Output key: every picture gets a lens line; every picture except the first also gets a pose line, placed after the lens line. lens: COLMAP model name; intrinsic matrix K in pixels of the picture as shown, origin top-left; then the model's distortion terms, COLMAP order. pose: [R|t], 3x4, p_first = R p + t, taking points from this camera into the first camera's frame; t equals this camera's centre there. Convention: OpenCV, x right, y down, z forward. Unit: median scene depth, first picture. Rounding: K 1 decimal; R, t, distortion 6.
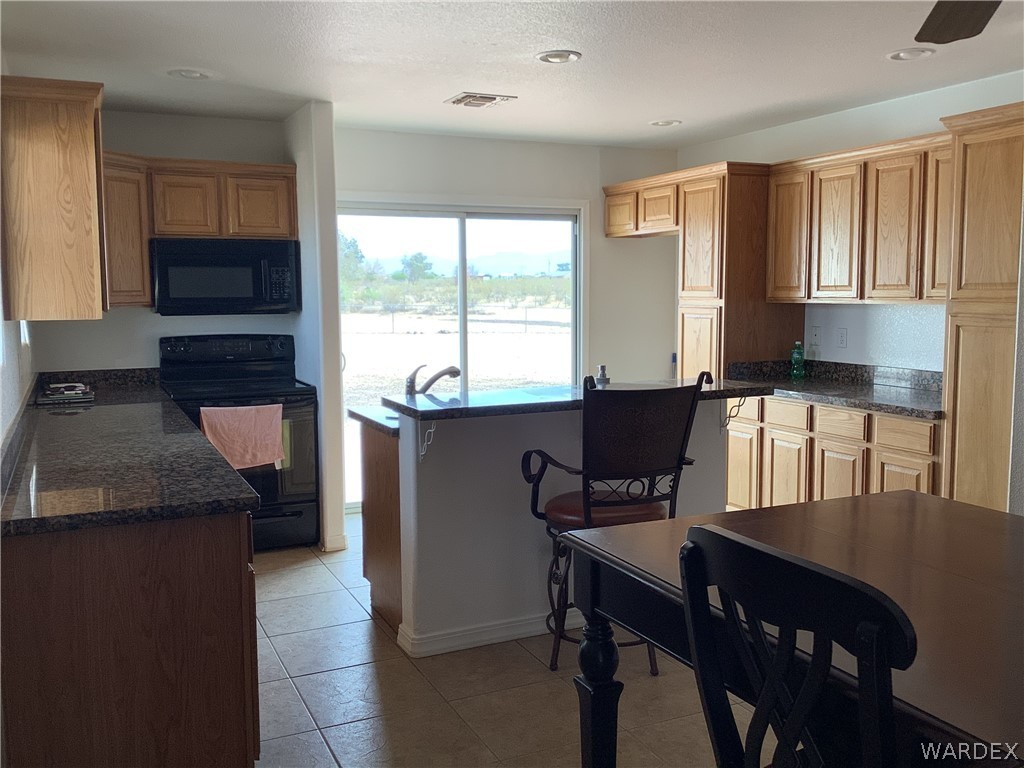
lens RADIAL K [[928.7, 0, 476.1], [0, 928.7, 375.0], [0, 0, 1]] dist [0.008432, 0.000000]
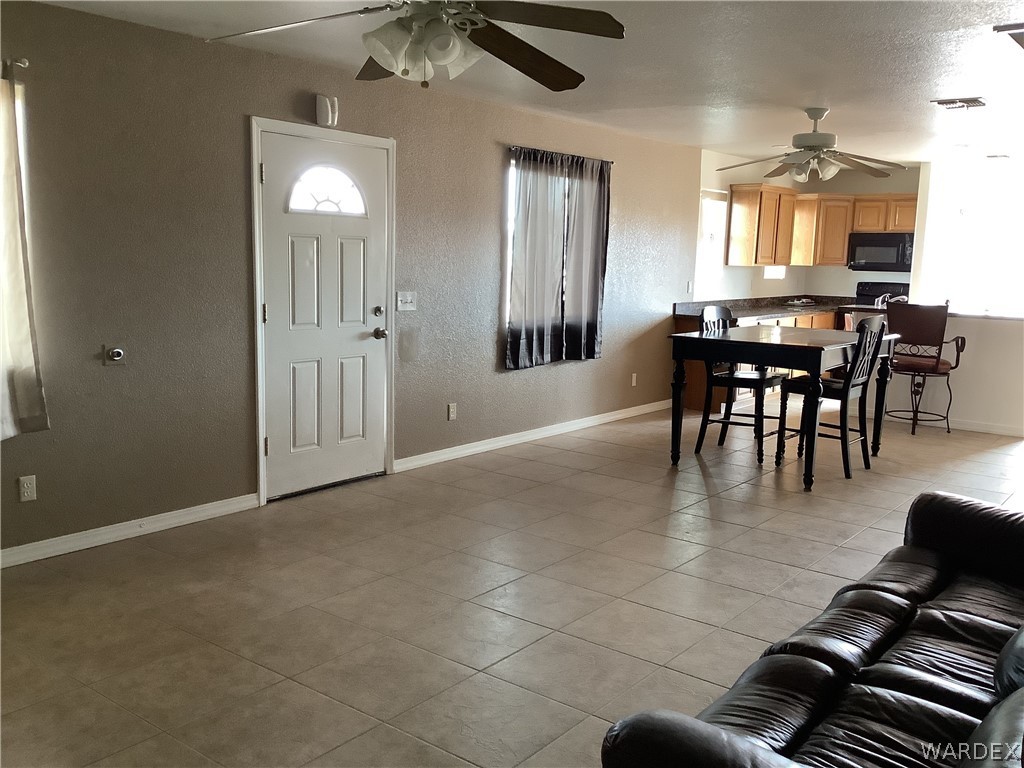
lens RADIAL K [[928.7, 0, 506.9], [0, 928.7, 385.4], [0, 0, 1]] dist [0.008432, 0.000000]
pose [[0.477565, 0.145678, -0.866435, 1.092034], [-0.101743, 0.988693, 0.110155, 0.036773], [0.872686, 0.035548, 0.486987, -0.648280]]
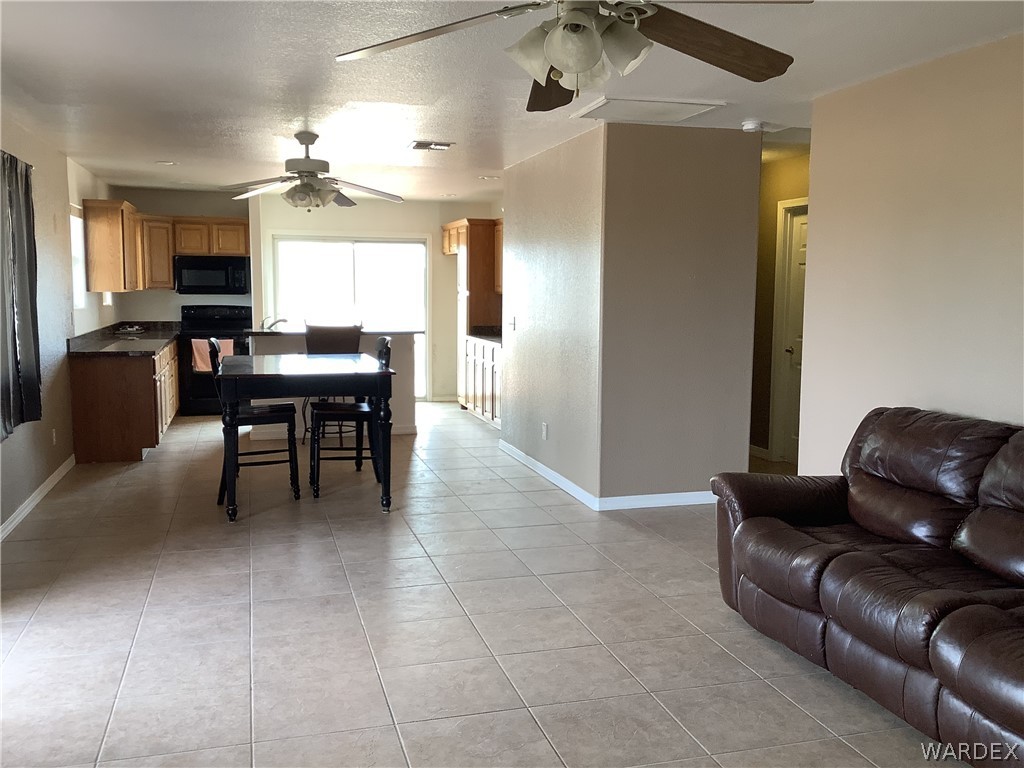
lens RADIAL K [[928.7, 0, 509.8], [0, 928.7, 383.0], [0, 0, 1]] dist [0.008432, 0.000000]
pose [[0.992878, 0.028887, -0.115582, 0.588596], [-0.026406, 0.999388, 0.022941, 0.060422], [0.116174, -0.019726, 0.993033, -0.884194]]
